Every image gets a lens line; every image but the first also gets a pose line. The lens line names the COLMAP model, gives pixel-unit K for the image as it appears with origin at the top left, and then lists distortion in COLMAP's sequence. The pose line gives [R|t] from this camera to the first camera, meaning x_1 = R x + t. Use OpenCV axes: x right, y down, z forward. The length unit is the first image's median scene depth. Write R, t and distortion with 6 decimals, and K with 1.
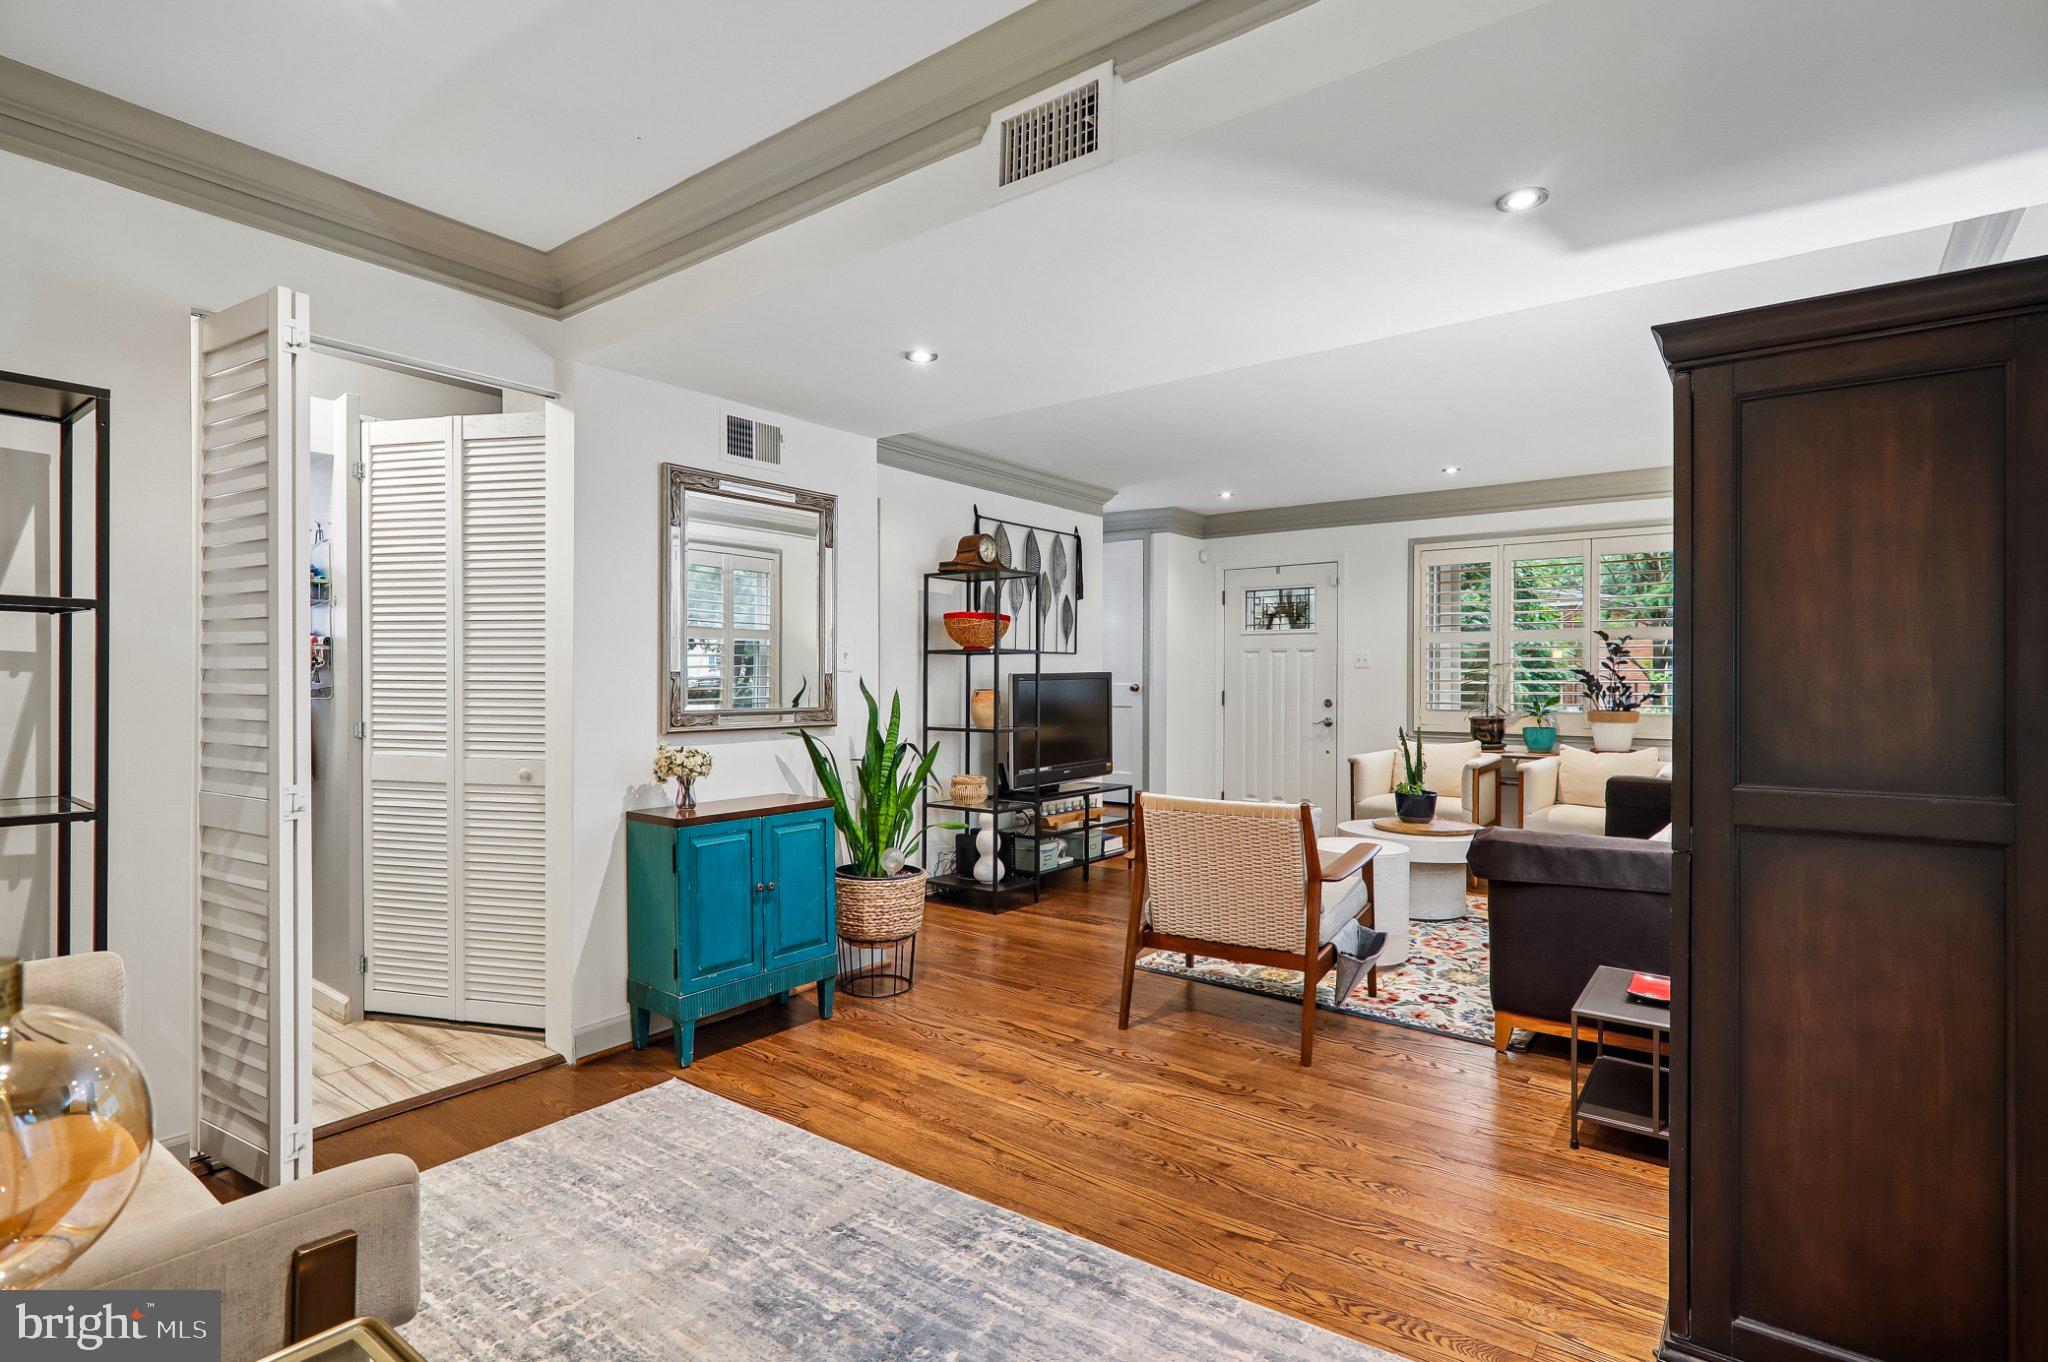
lens RADIAL K [[997.9, 0, 1034.3], [0, 997.9, 682.5], [0, 0, 1]] dist [0.003014, -0.001058]
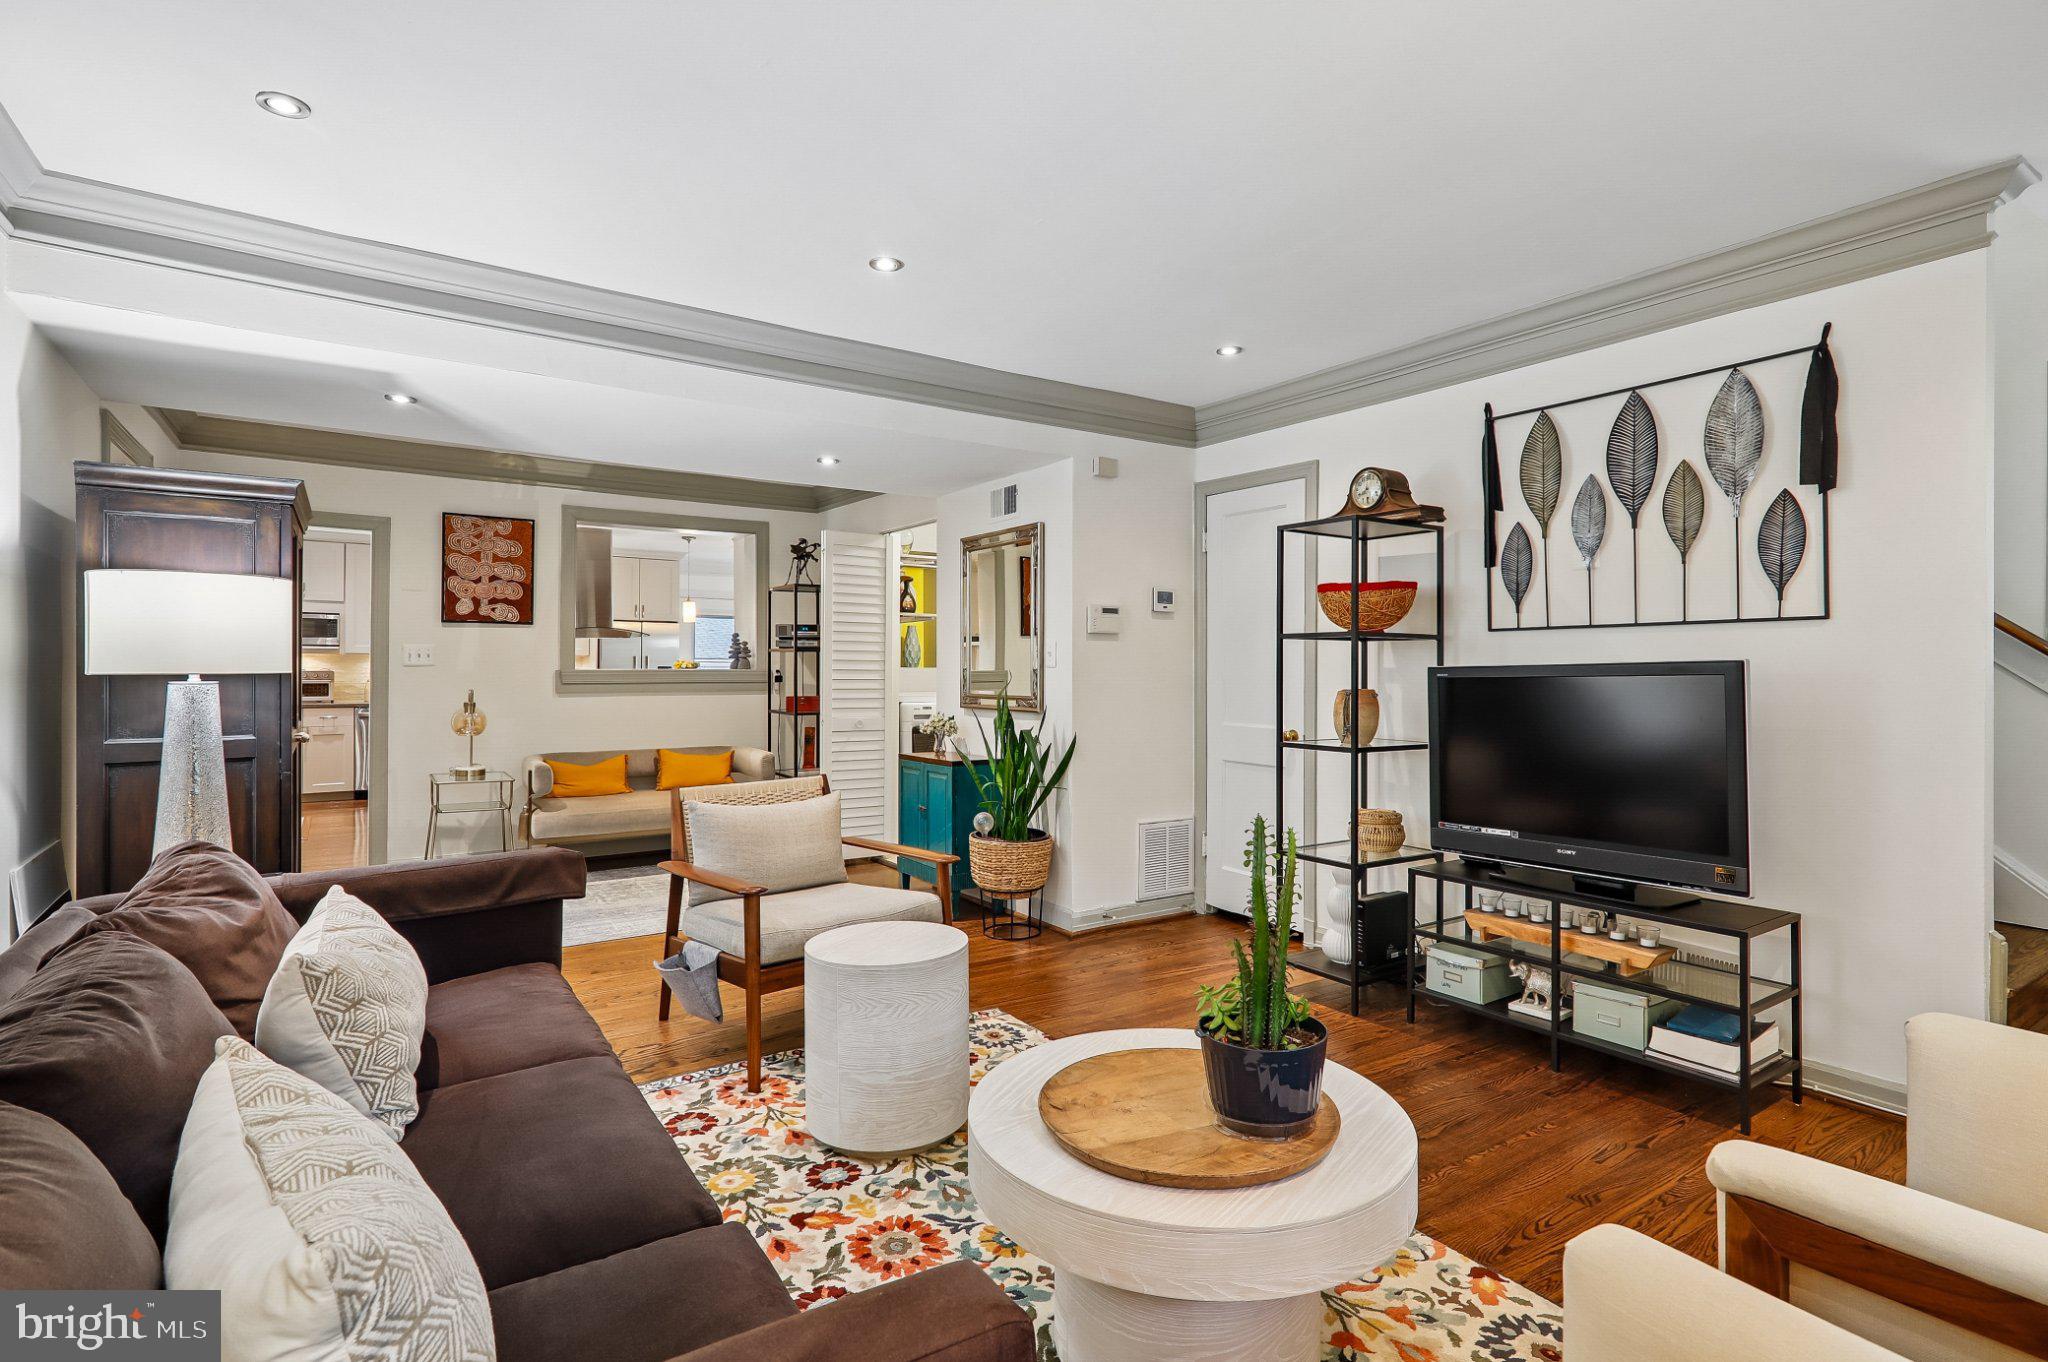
lens RADIAL K [[997.9, 0, 1034.0], [0, 997.9, 671.4], [0, 0, 1]] dist [0.003014, -0.001058]
pose [[-0.312660, -0.000670, -0.949865, 0.662127], [-0.005174, 0.999986, 0.000997, -0.005156], [0.949851, 0.005227, -0.312659, 0.958218]]
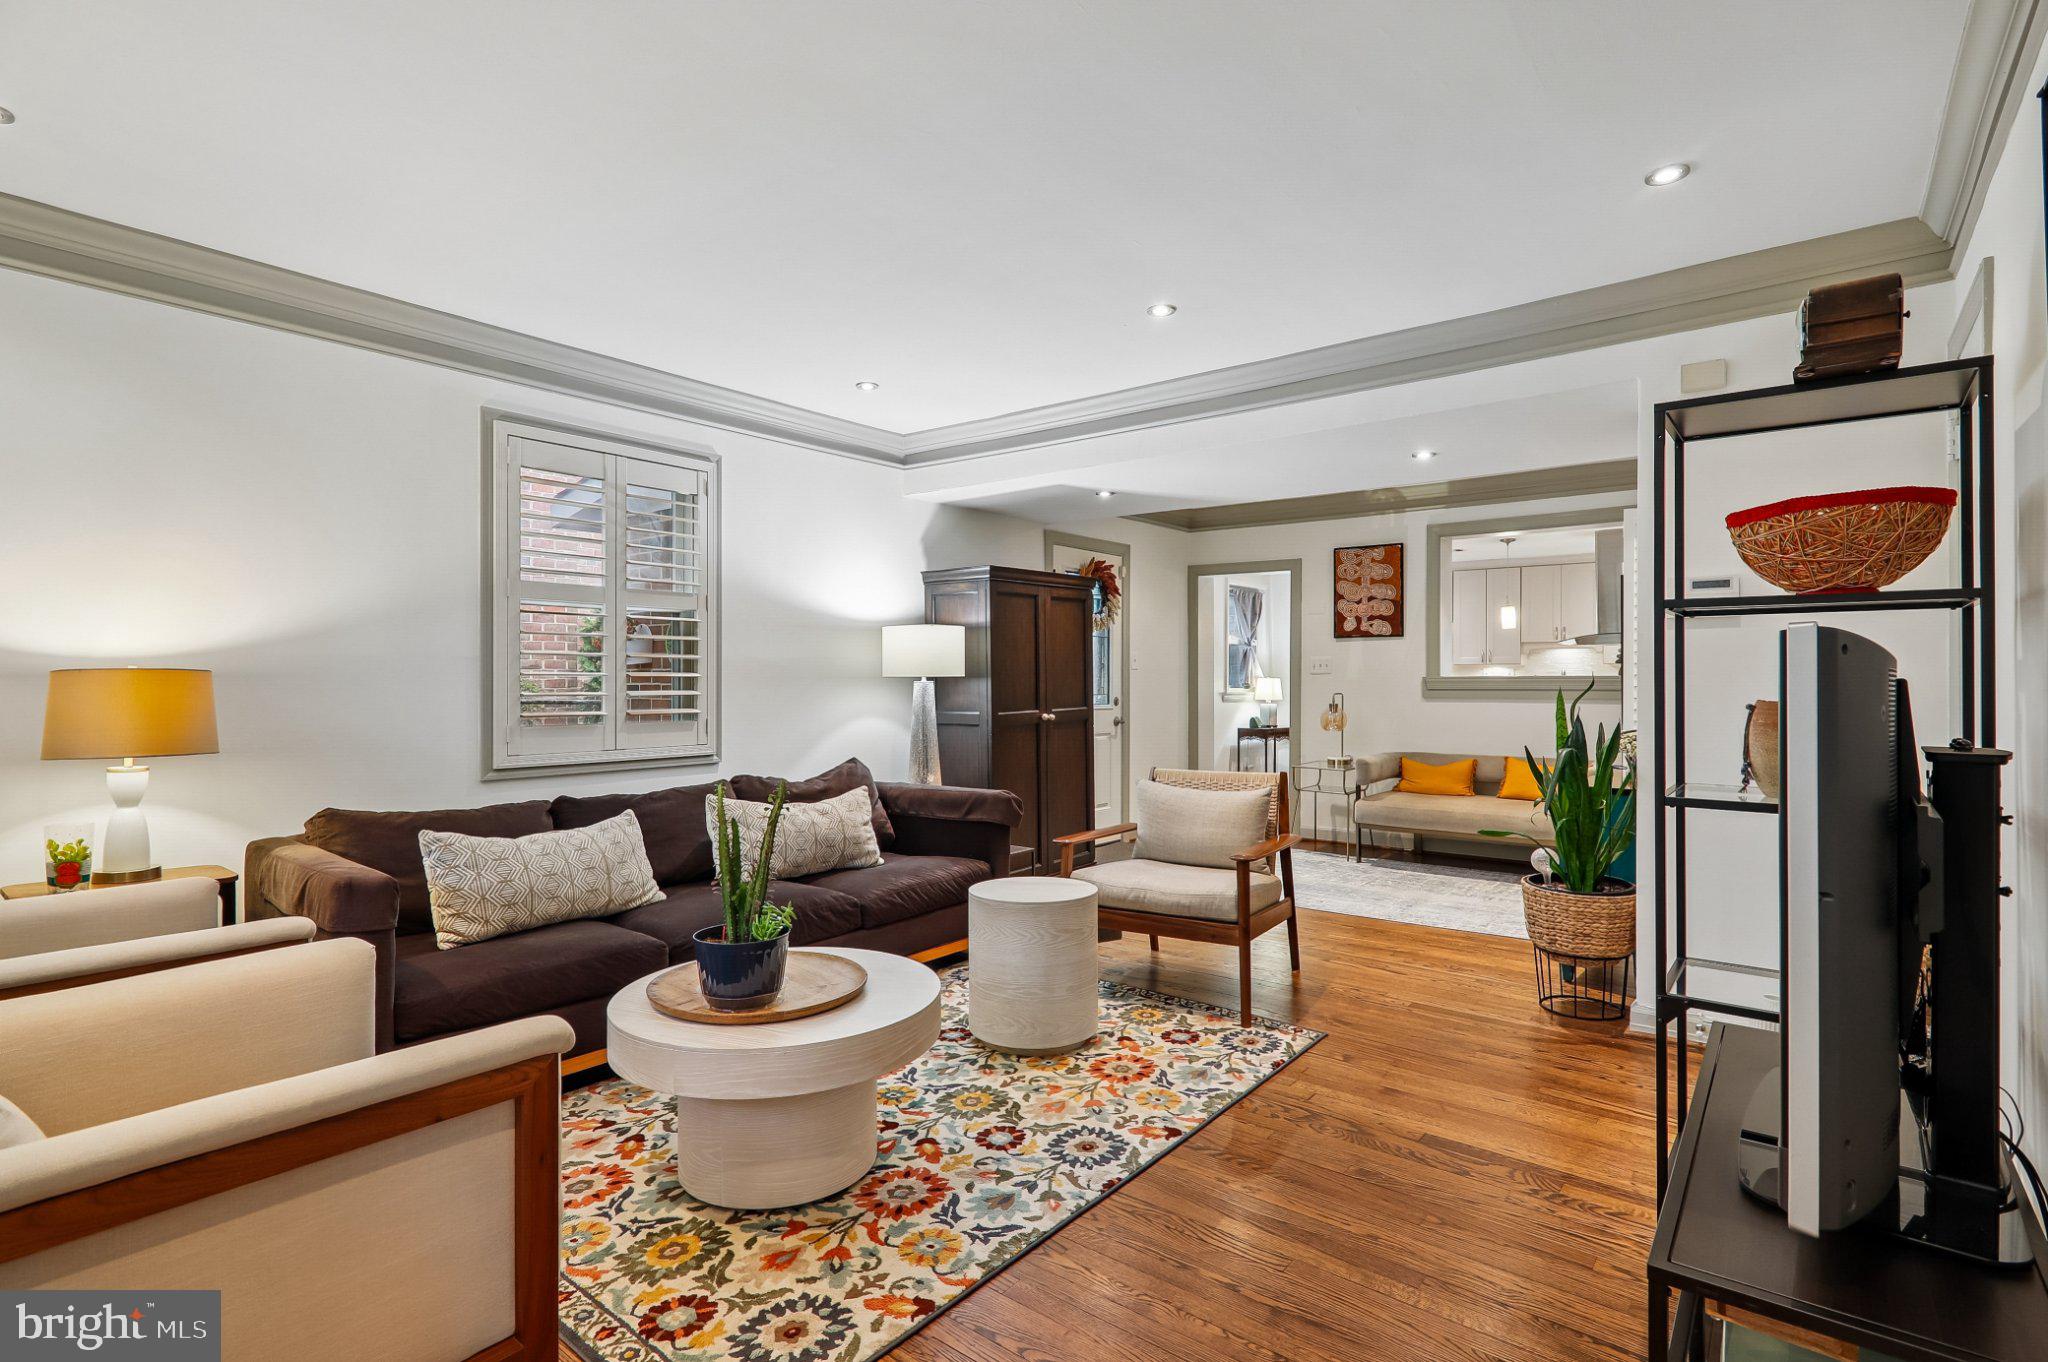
lens RADIAL K [[997.9, 0, 1022.5], [0, 997.9, 678.9], [0, 0, 1]] dist [0.003014, -0.001058]
pose [[-0.999808, -0.002606, 0.019398, 0.296982], [-0.002561, 0.999994, 0.002381, -0.002589], [-0.019404, 0.002331, -0.999809, 1.278562]]
